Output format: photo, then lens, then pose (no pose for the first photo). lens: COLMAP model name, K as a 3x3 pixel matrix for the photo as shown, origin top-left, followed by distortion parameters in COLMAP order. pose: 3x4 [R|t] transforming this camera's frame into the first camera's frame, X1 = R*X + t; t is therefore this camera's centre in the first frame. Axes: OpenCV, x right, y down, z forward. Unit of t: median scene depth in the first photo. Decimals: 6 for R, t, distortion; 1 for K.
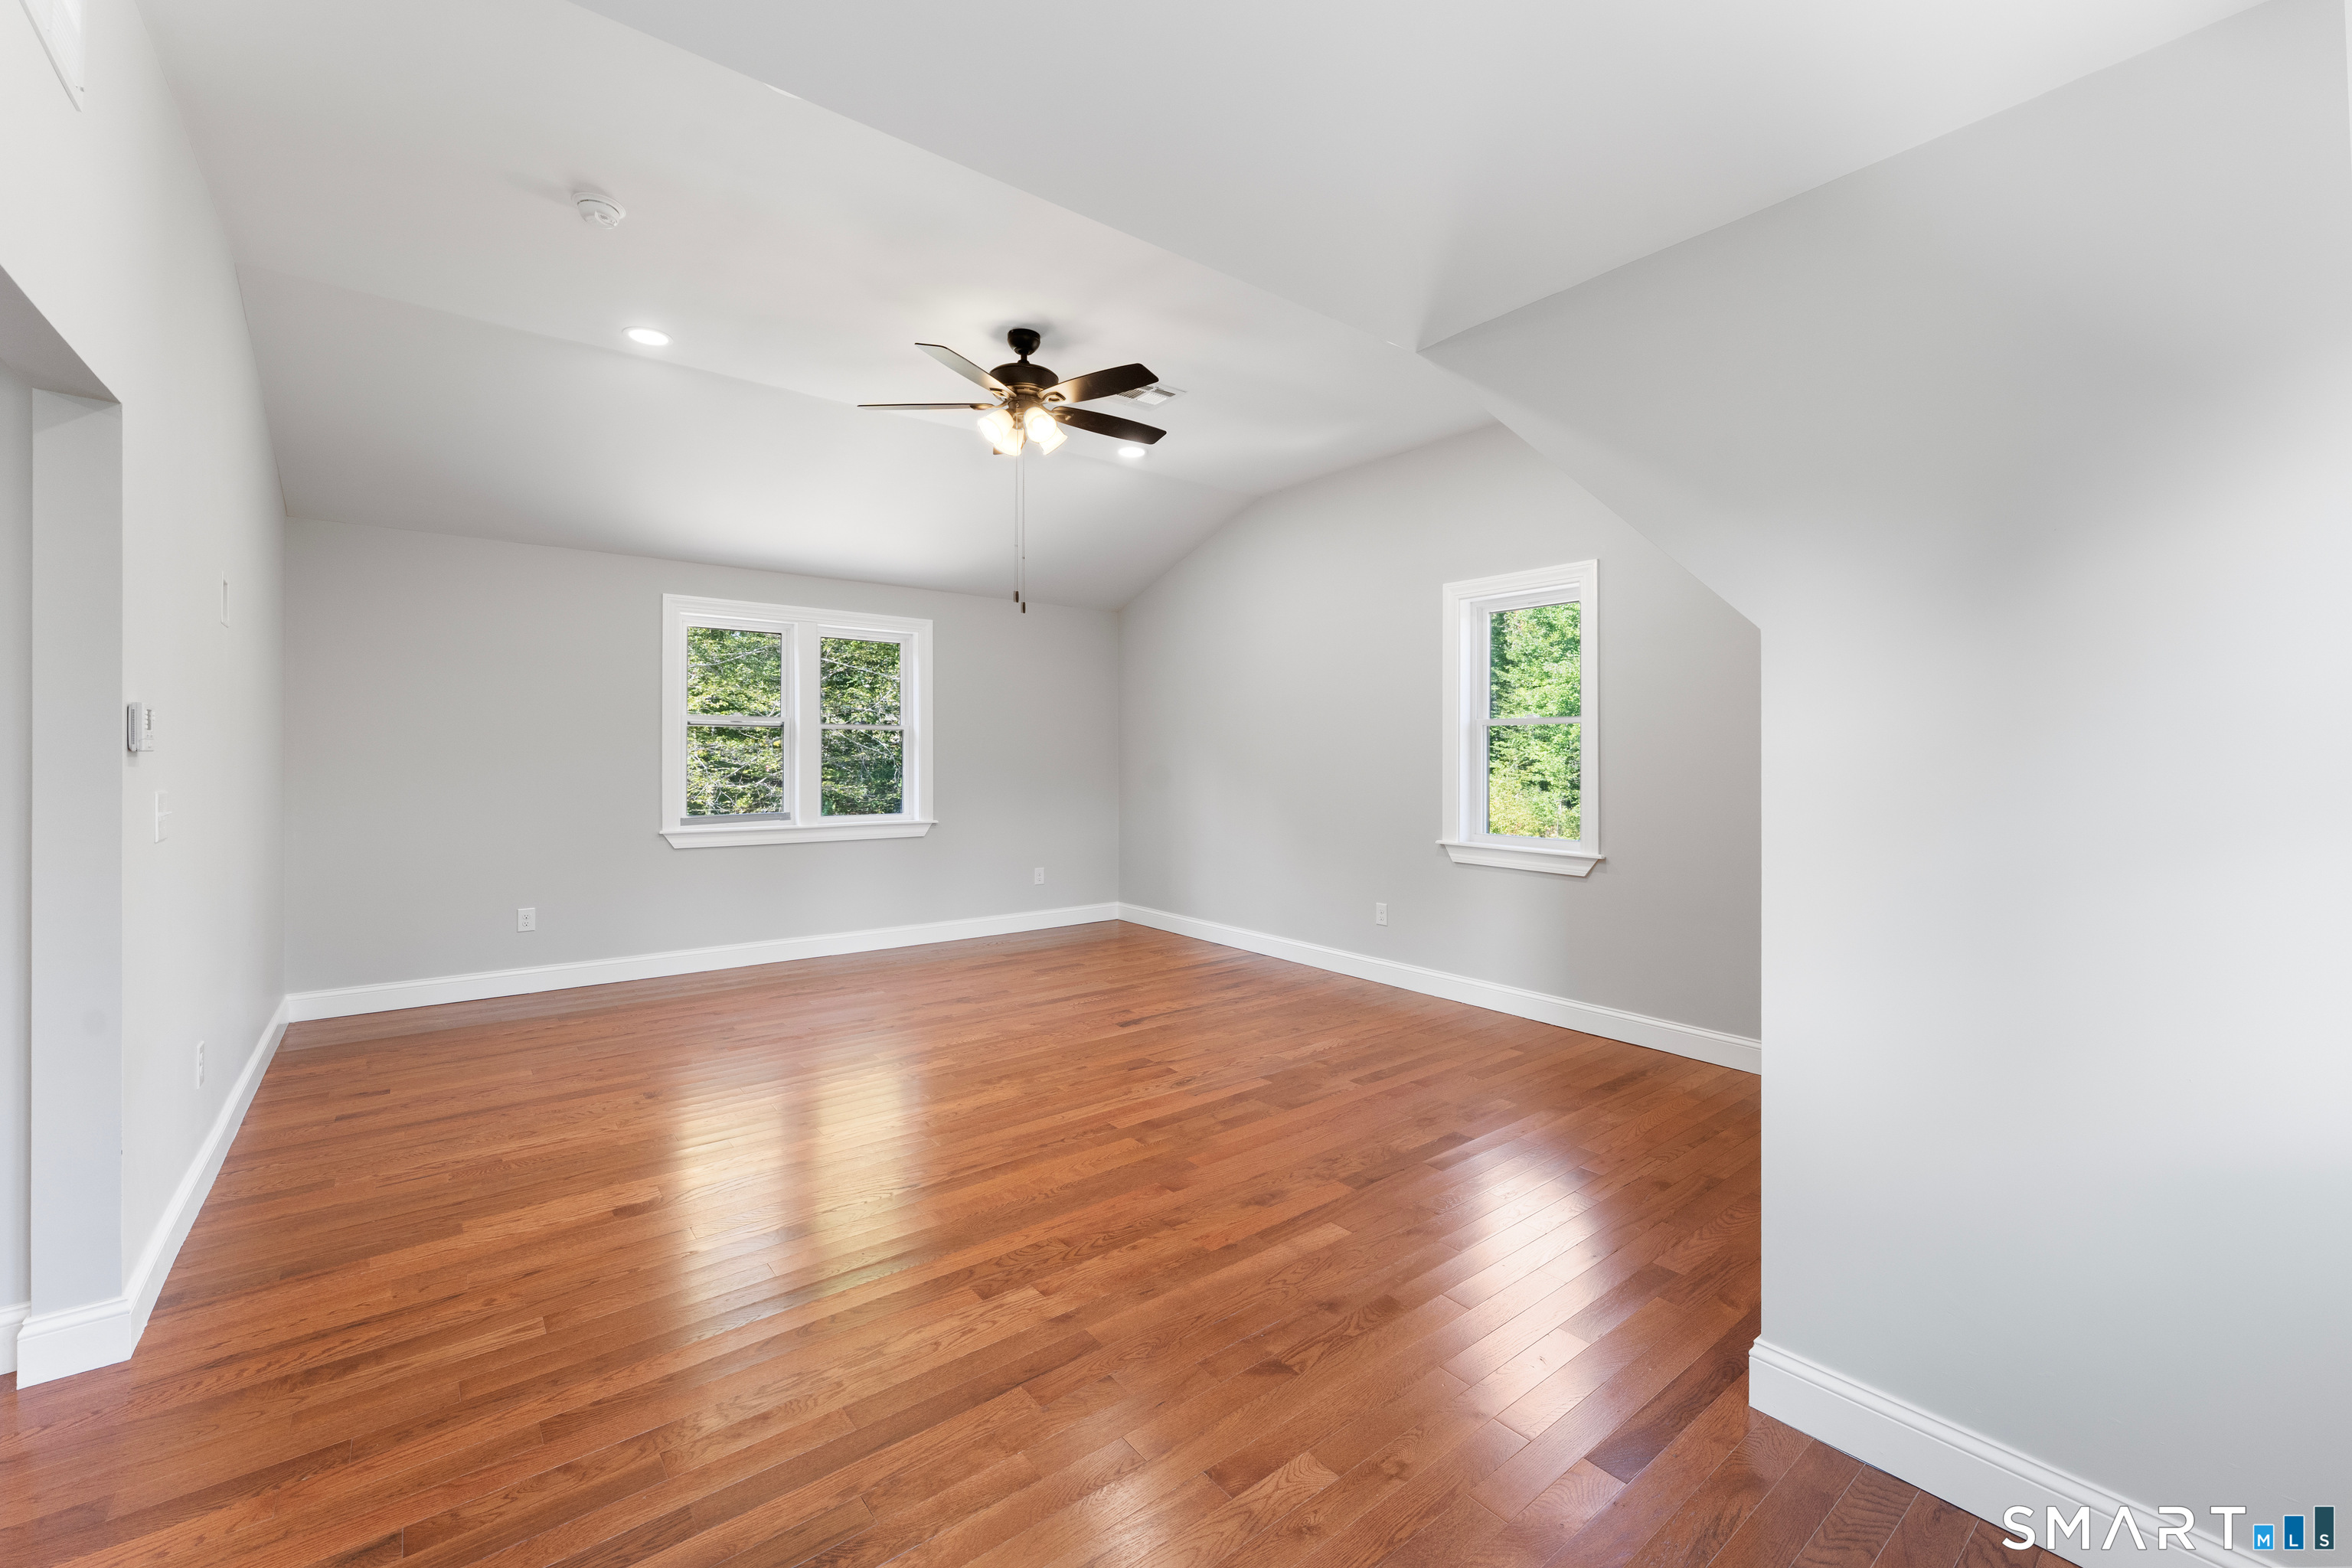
lens RADIAL K [[961.0, 0, 1186.9], [0, 961.0, 752.9], [0, 0, 1]] dist [-0.000919, -0.000131]
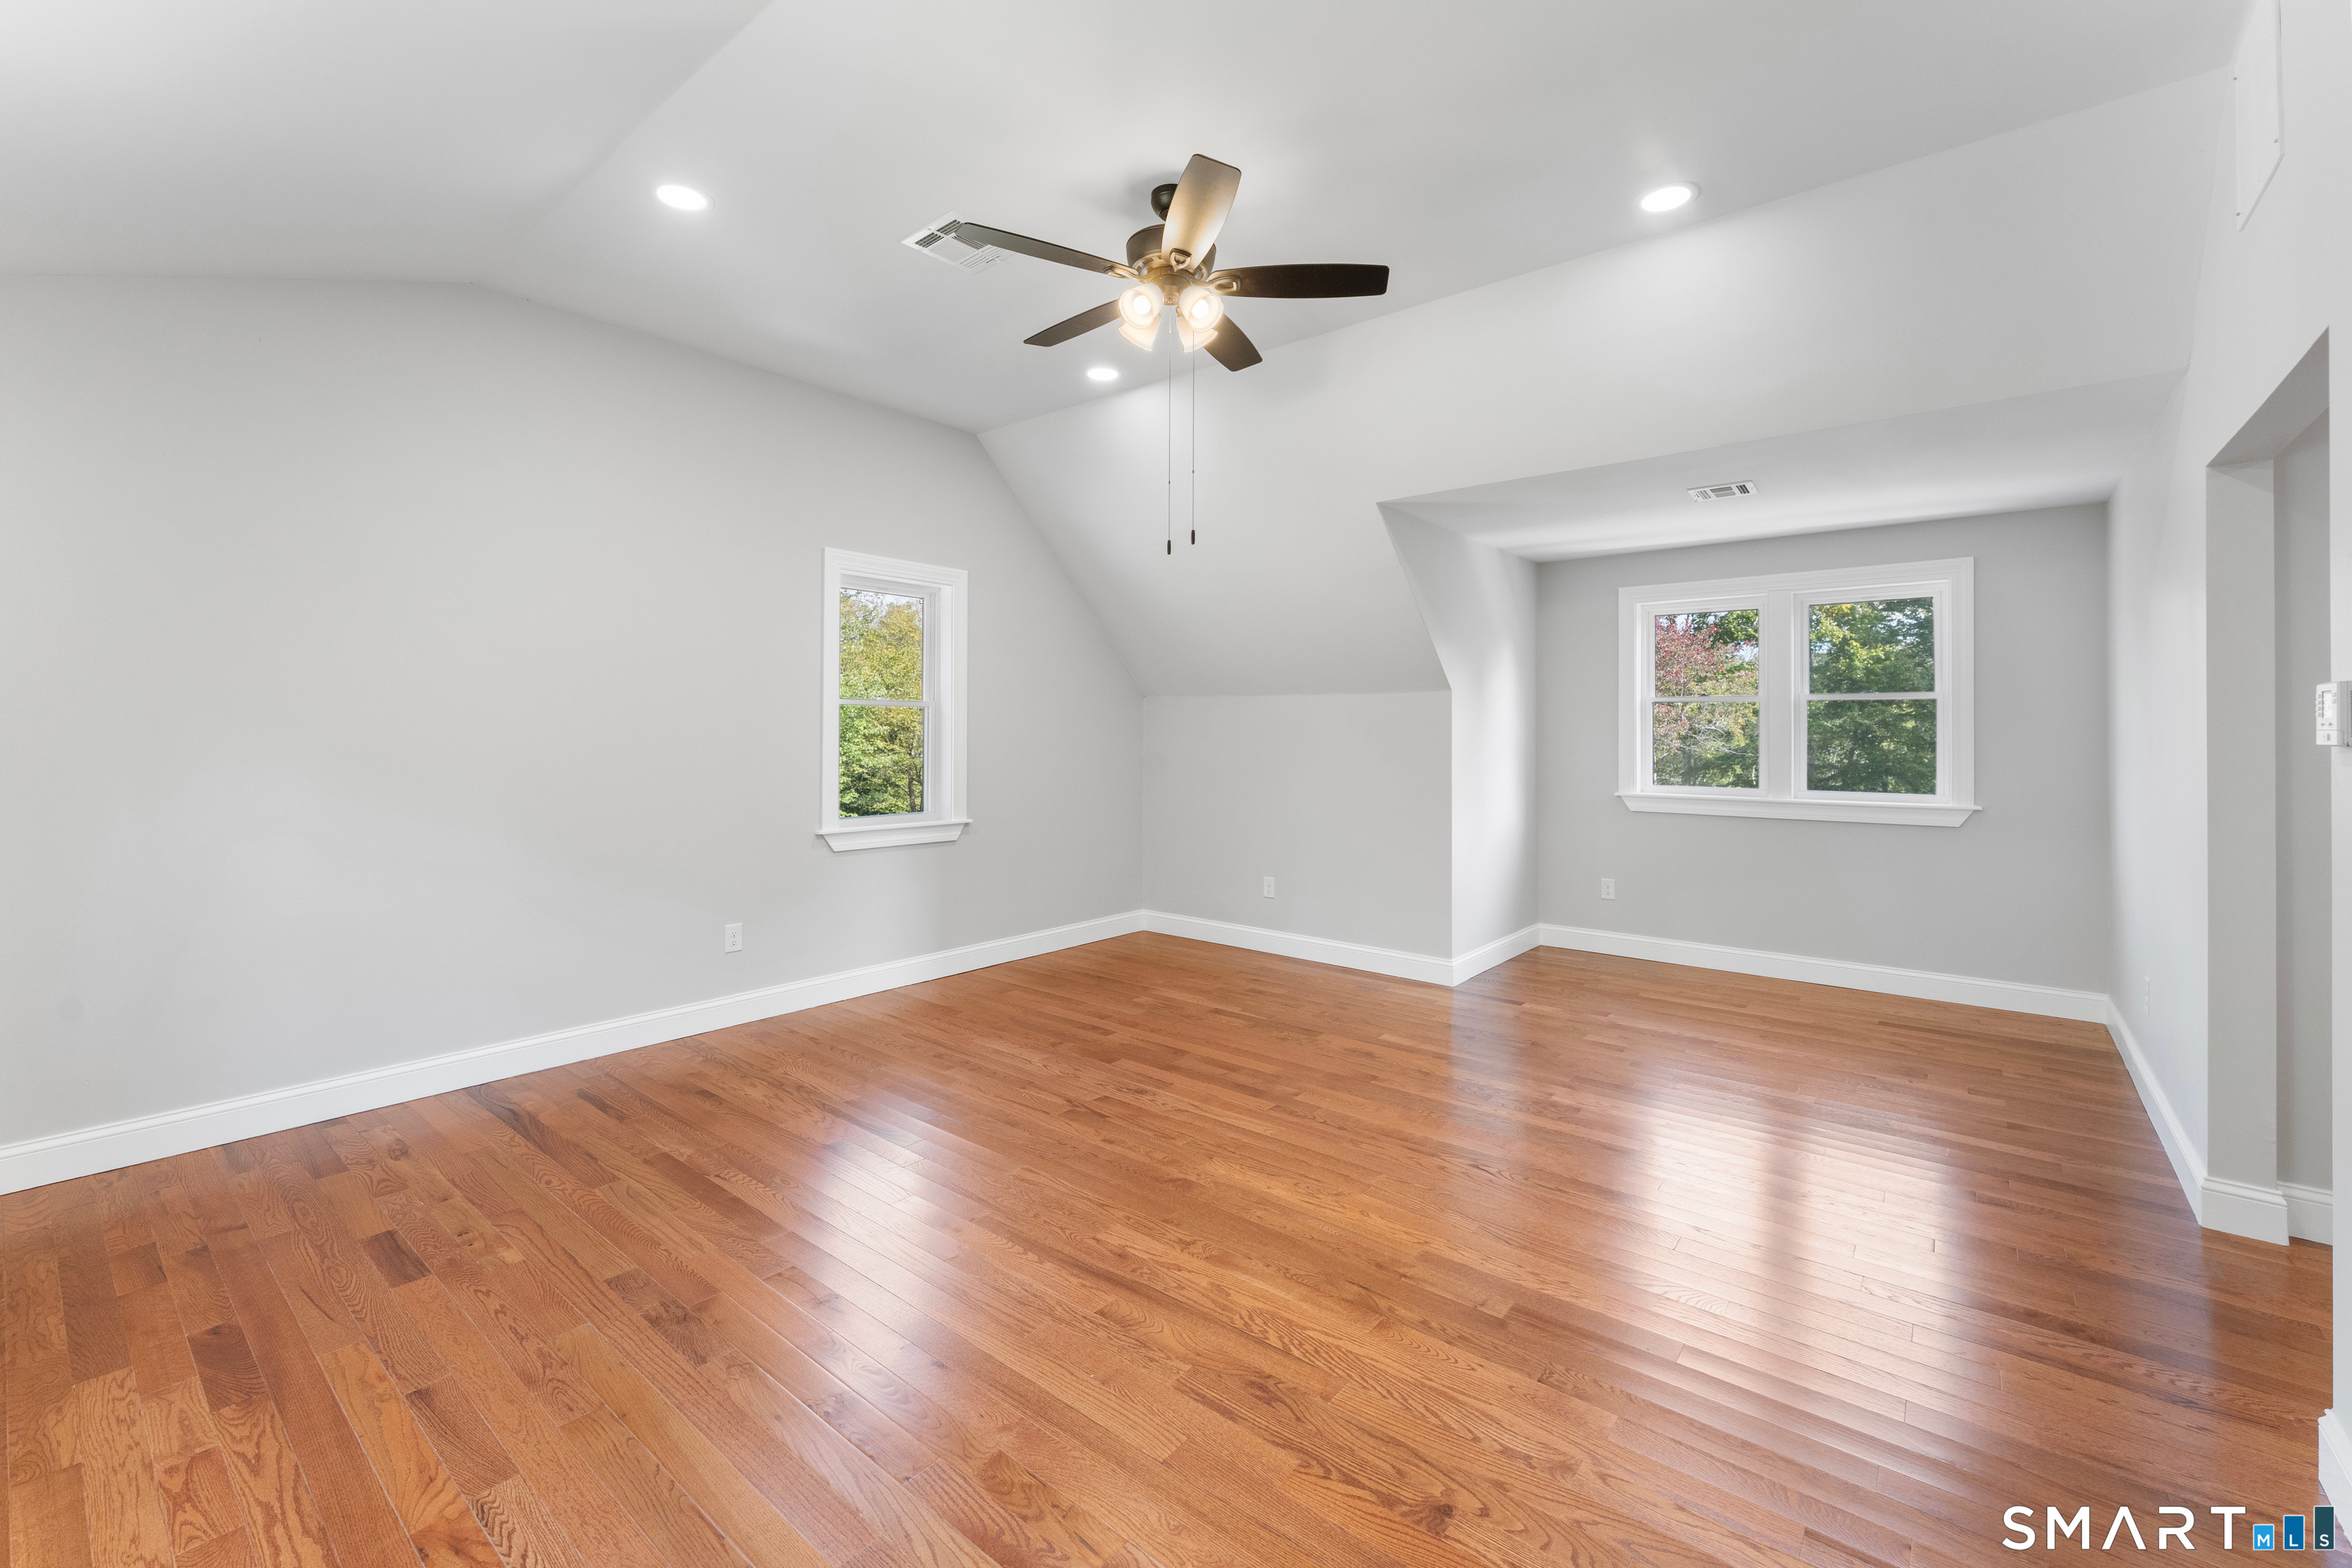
lens RADIAL K [[961.0, 0, 1186.9], [0, 961.0, 752.9], [0, 0, 1]] dist [-0.000919, -0.000131]
pose [[-0.209809, -0.020143, 0.977535, -0.947724], [-0.002141, 0.999795, 0.020142, 0.000033], [-0.977740, 0.002133, -0.209809, 1.194388]]
